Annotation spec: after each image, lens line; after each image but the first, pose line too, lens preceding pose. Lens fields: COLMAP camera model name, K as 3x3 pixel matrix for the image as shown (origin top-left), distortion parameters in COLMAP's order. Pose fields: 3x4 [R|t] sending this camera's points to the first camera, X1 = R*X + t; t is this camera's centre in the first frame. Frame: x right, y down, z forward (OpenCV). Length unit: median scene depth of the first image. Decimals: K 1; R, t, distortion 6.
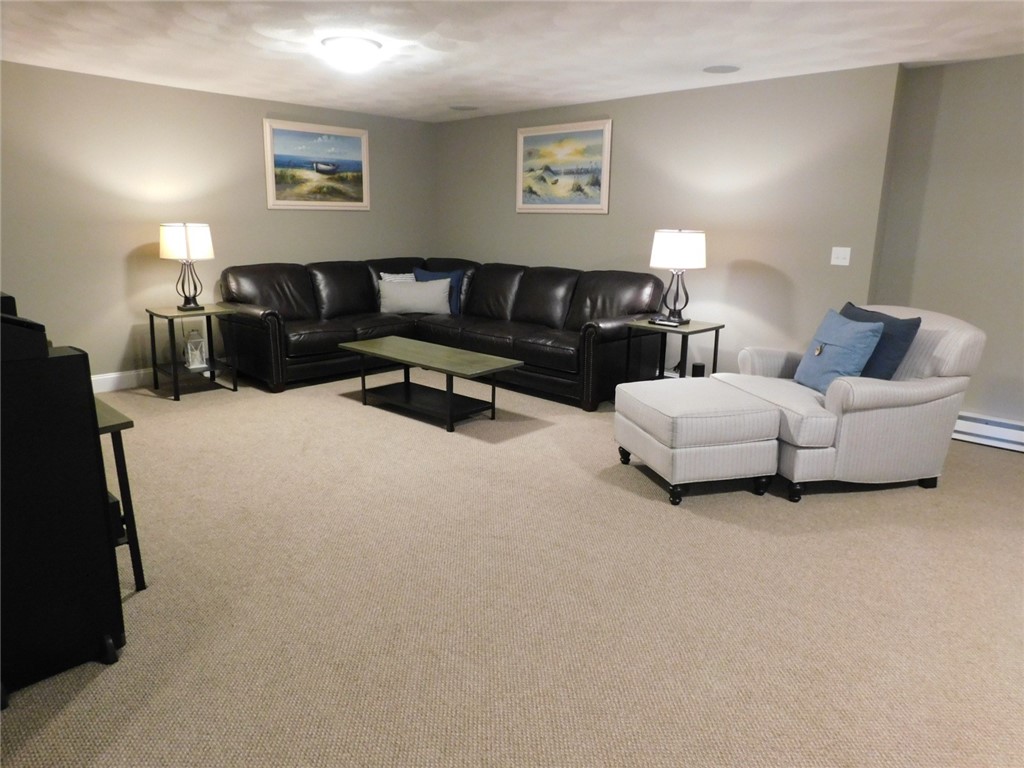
lens RADIAL K [[681.4, 0, 512.0], [0, 681.4, 384.0], [0, 0, 1]] dist [-0.081084, 0.064957]
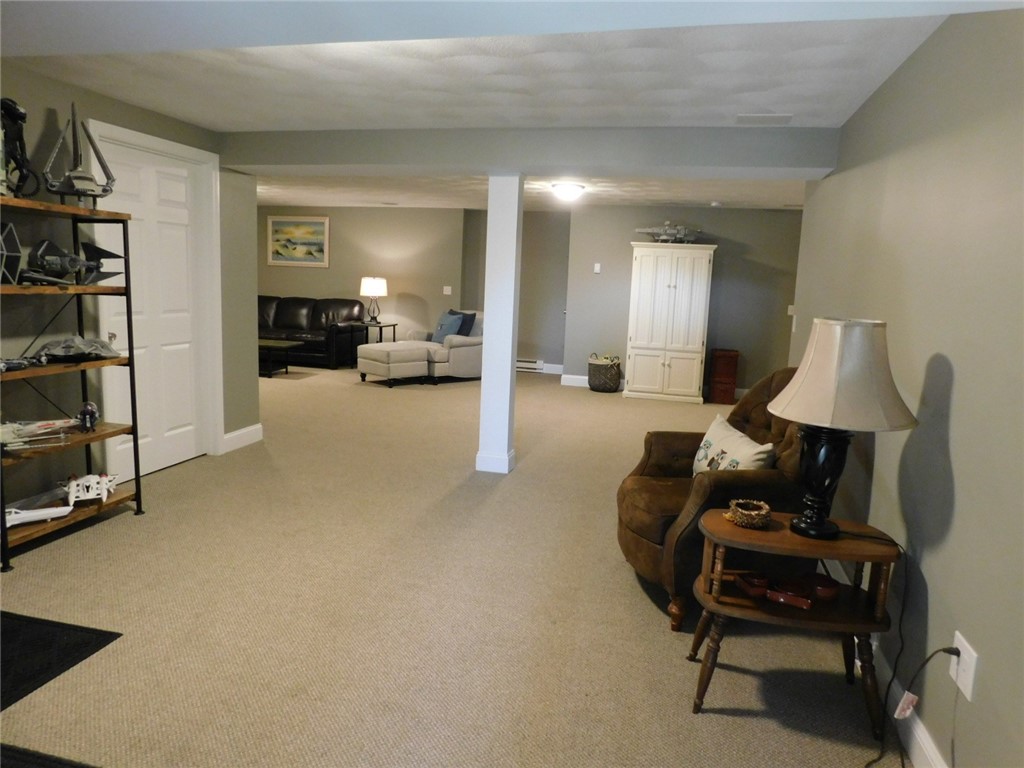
lens RADIAL K [[681.4, 0, 512.0], [0, 681.4, 384.0], [0, 0, 1]] dist [-0.081084, 0.064957]
pose [[0.866759, -0.053847, 0.495812, -0.365545], [0.085090, 0.995545, -0.040630, 0.182761], [-0.491415, 0.077405, 0.867479, -0.829372]]
